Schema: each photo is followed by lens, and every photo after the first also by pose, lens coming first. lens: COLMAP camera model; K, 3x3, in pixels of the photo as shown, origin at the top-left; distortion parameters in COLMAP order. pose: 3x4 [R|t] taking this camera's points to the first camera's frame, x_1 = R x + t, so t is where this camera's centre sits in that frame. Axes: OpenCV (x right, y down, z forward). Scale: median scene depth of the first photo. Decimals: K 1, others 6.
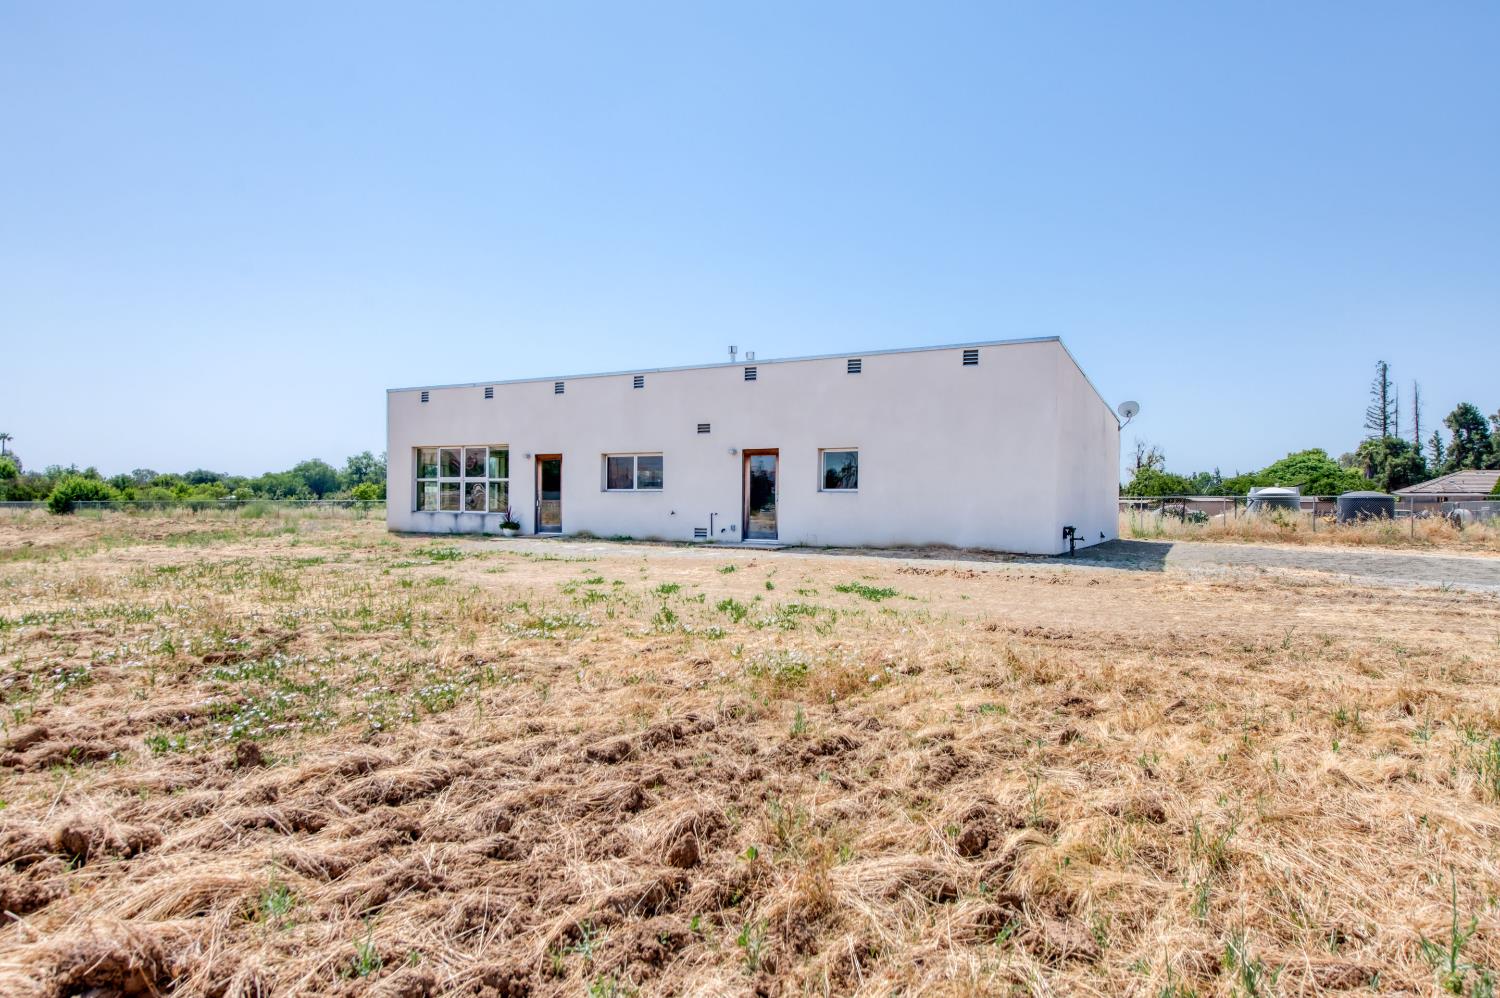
lens RADIAL K [[894.0, 0, 754.2], [0, 894.0, 497.8], [0, 0, 1]] dist [-0.002057, -0.000116]
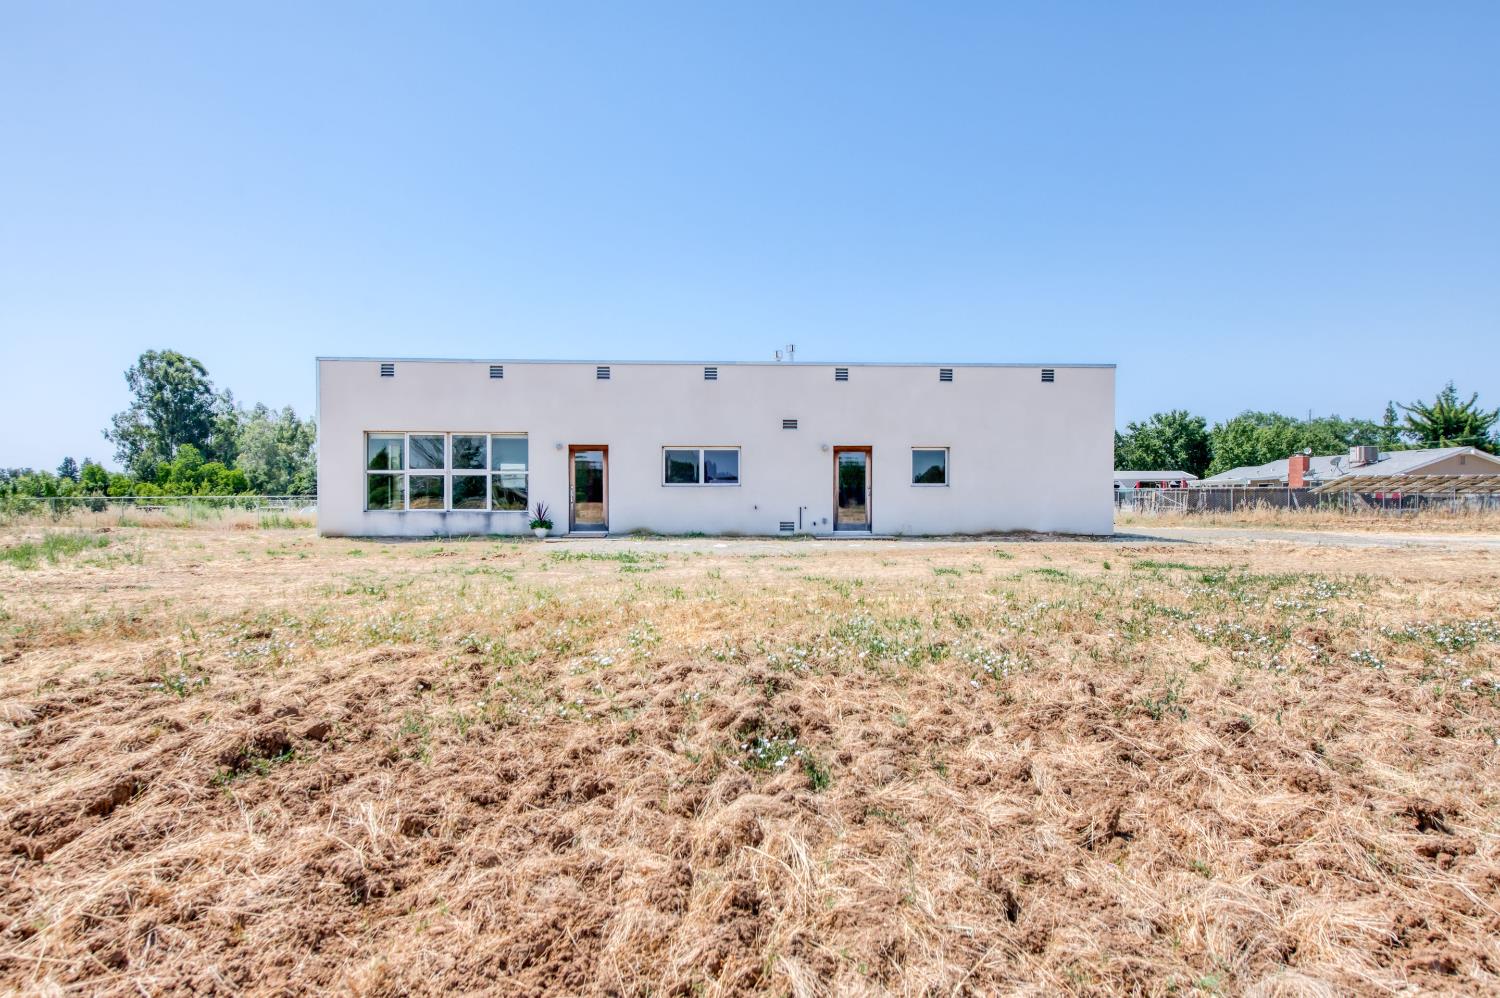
lens RADIAL K [[723.6, 0, 748.4], [0, 723.6, 503.3], [0, 0, 1]] dist [0.003785, 0.000067]
pose [[0.849310, -0.015676, 0.527661, -0.516540], [0.004443, 0.999736, 0.022550, -0.005792], [-0.527875, -0.016808, 0.849156, 0.309192]]
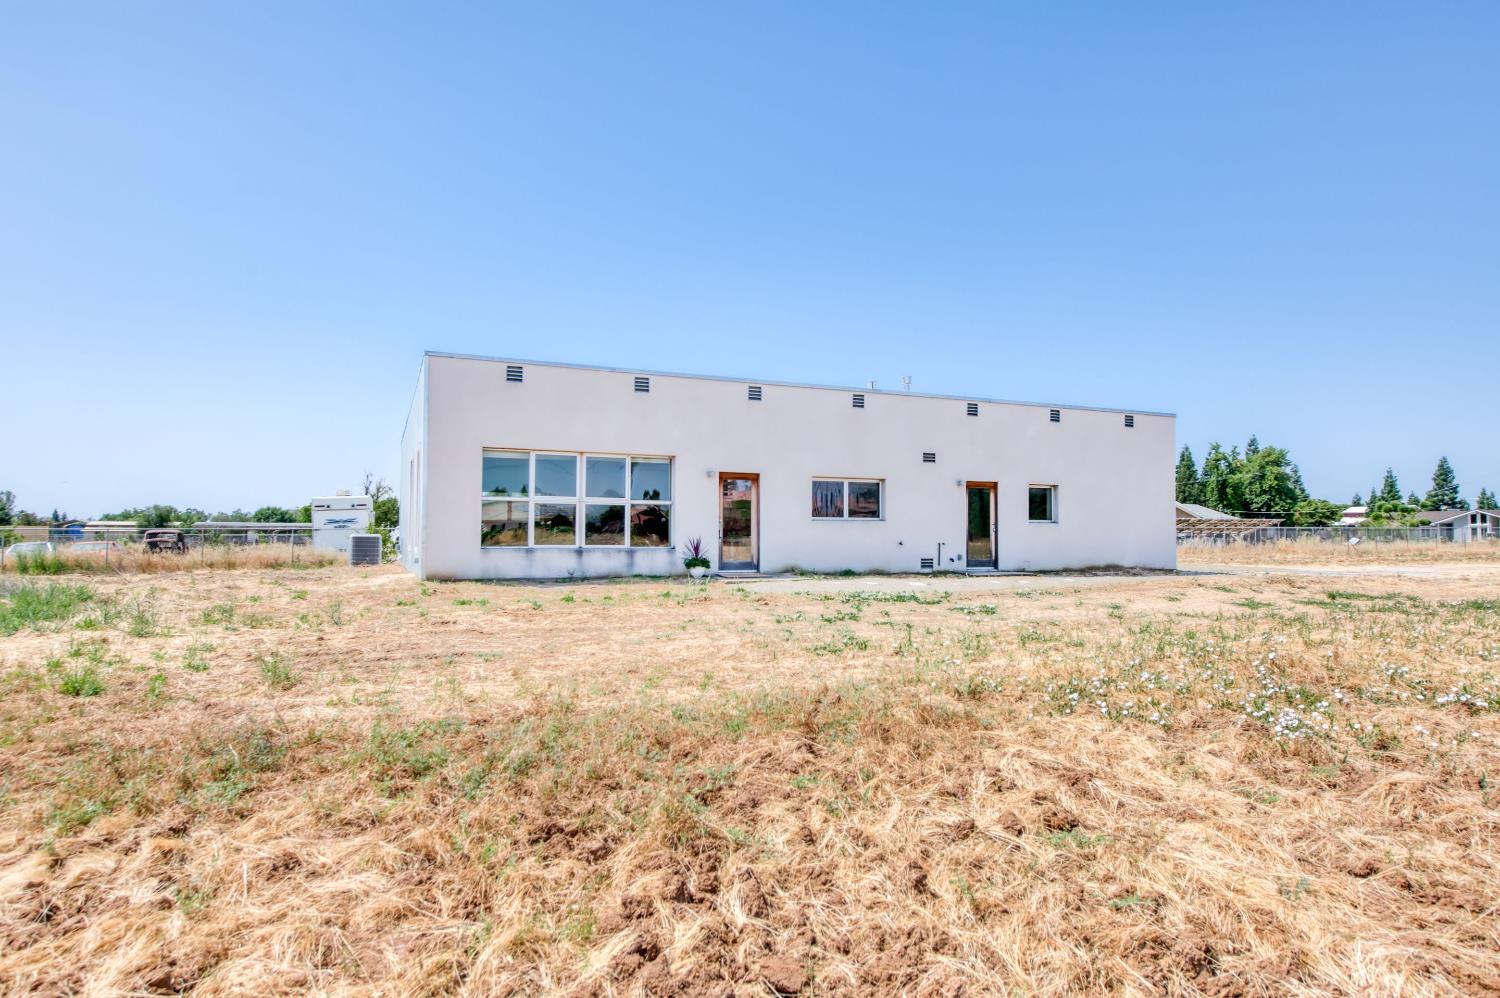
lens RADIAL K [[894.0, 0, 756.0], [0, 894.0, 495.6], [0, 0, 1]] dist [-0.002057, -0.000116]
pose [[0.594103, 0.024987, 0.804000, -0.933097], [-0.007188, 0.999642, -0.025755, -0.008228], [-0.804357, 0.009522, 0.594071, 0.546658]]
